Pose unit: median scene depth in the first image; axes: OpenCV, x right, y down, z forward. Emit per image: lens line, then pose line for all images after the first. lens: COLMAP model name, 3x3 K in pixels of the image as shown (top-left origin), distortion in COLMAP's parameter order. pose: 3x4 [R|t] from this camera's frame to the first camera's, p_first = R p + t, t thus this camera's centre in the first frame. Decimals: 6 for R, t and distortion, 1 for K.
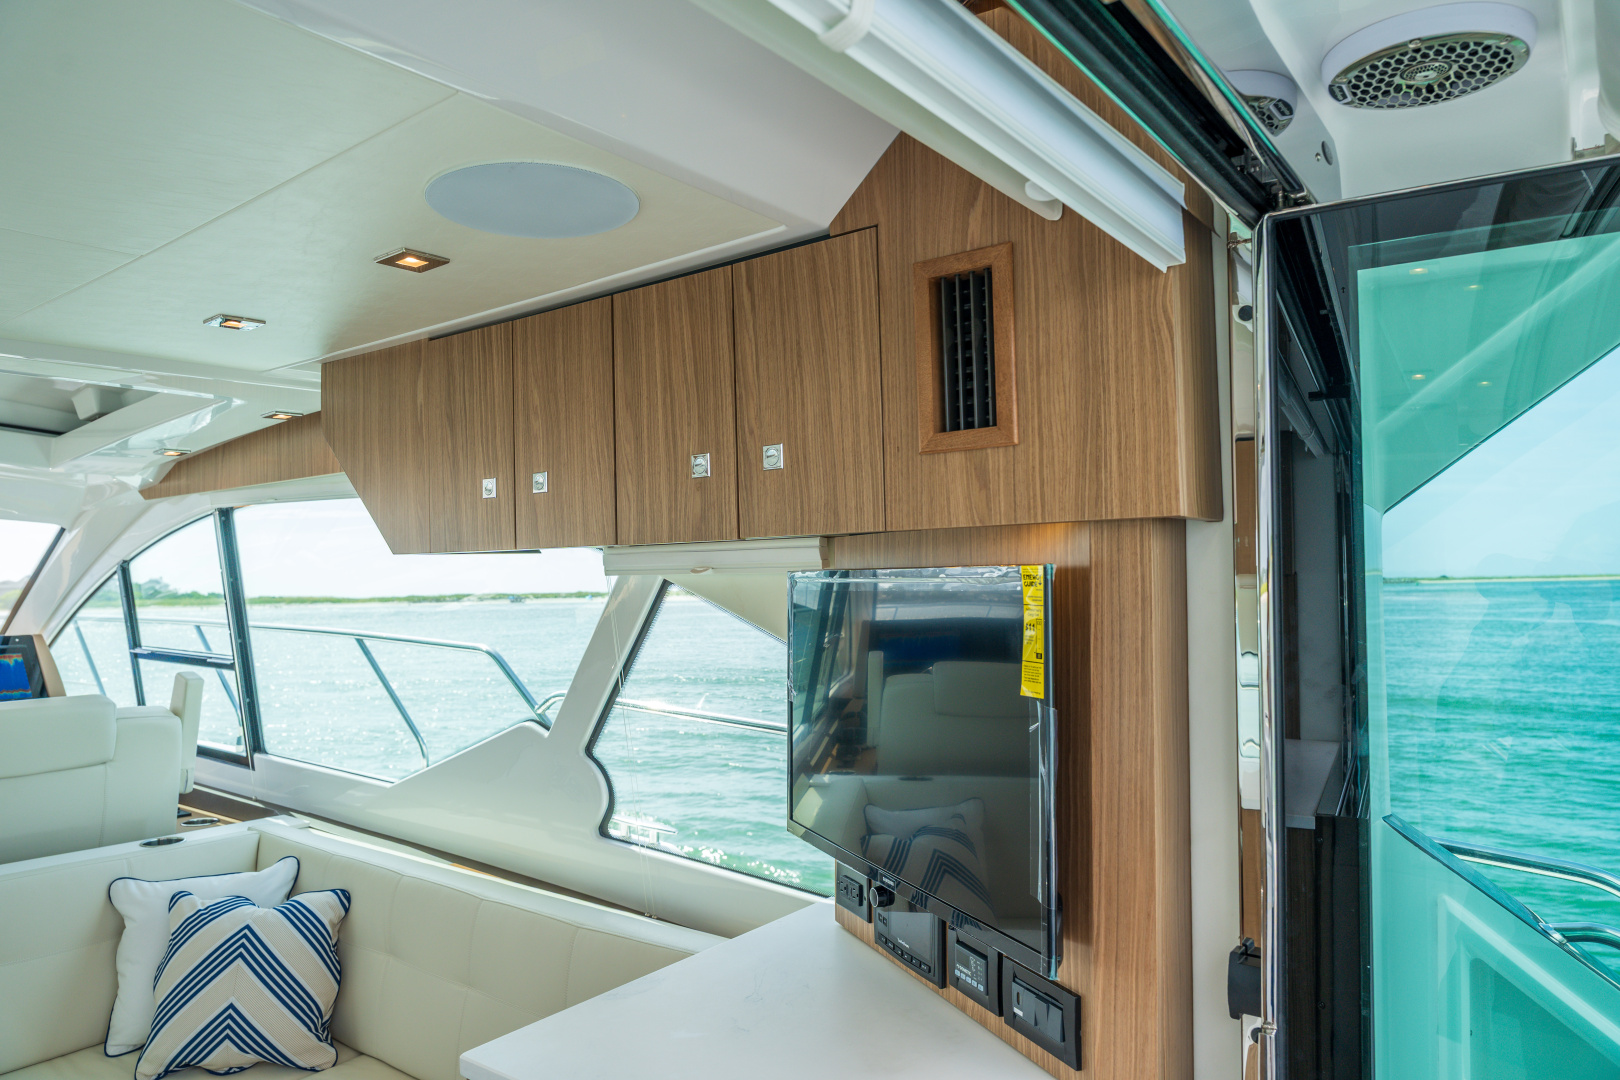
lens RADIAL K [[1054.5, 0, 809.1], [0, 1054.5, 524.7], [0, 0, 1]] dist [-0.019170, 0.000470]
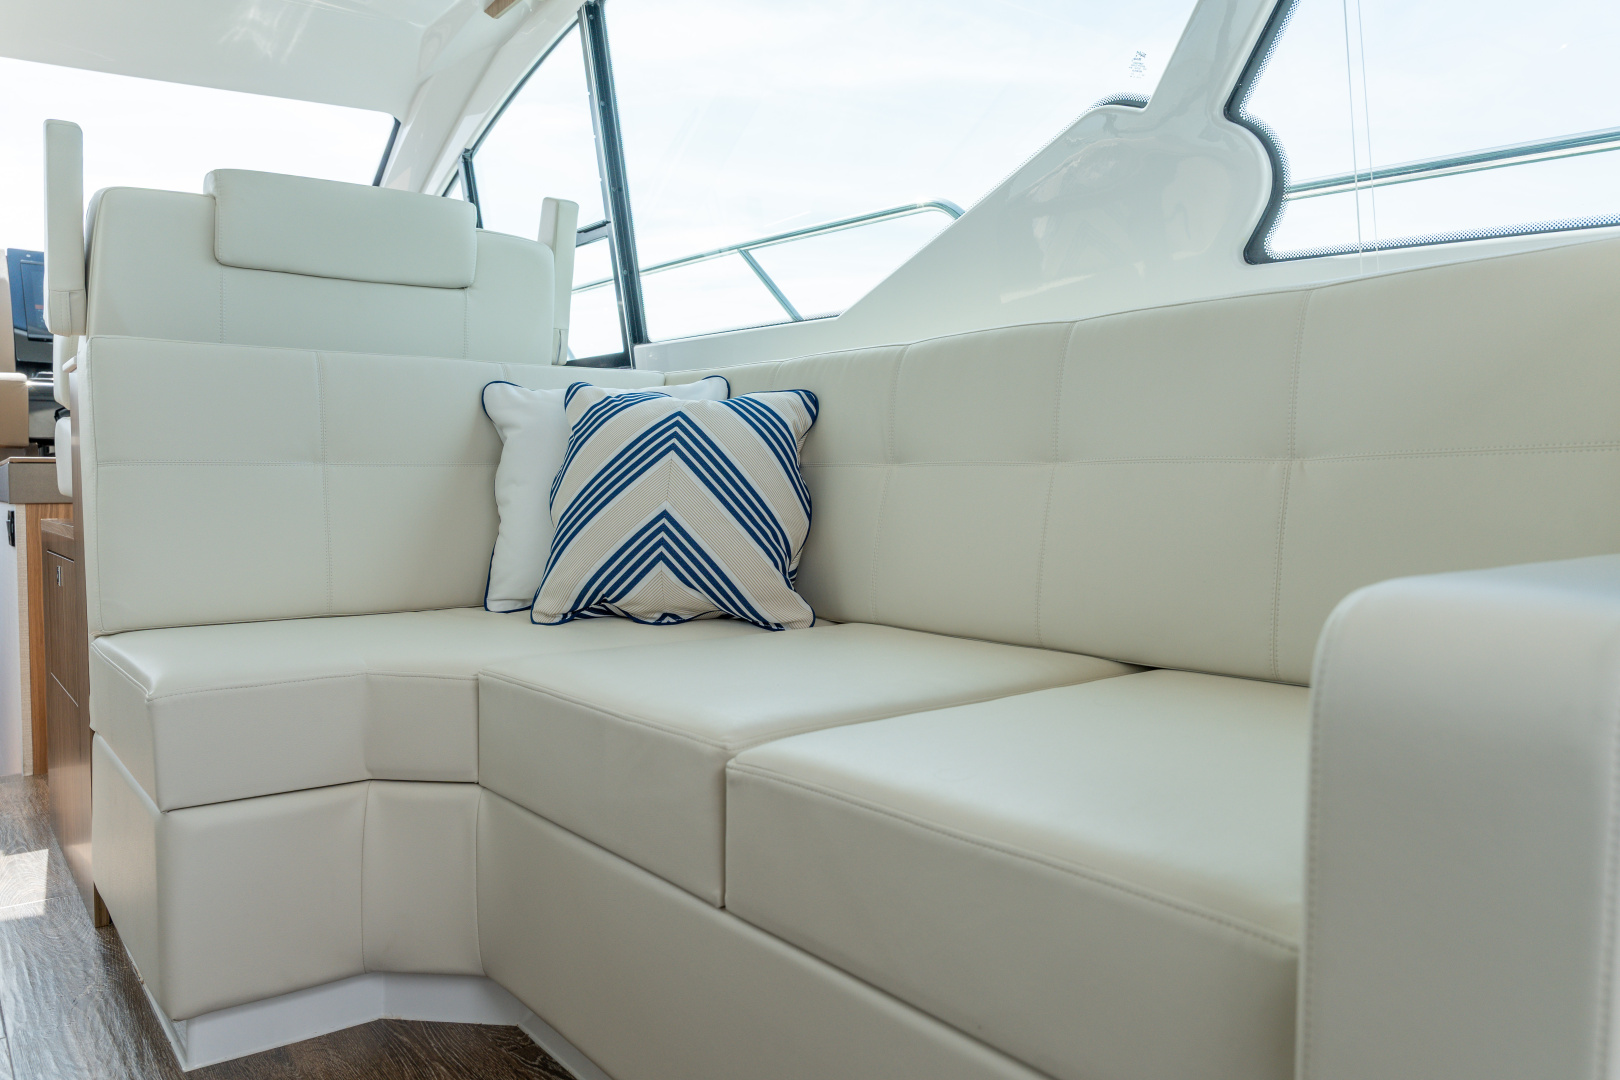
lens RADIAL K [[1151.9, 0, 837.2], [0, 1151.9, 563.0], [0, 0, 1]] dist [-0.131204, 0.121845]
pose [[0.971531, 0.023698, -0.235725, -0.269131], [0.003772, 0.993312, 0.115404, 0.389989], [0.236884, -0.113007, 0.964943, 0.322557]]
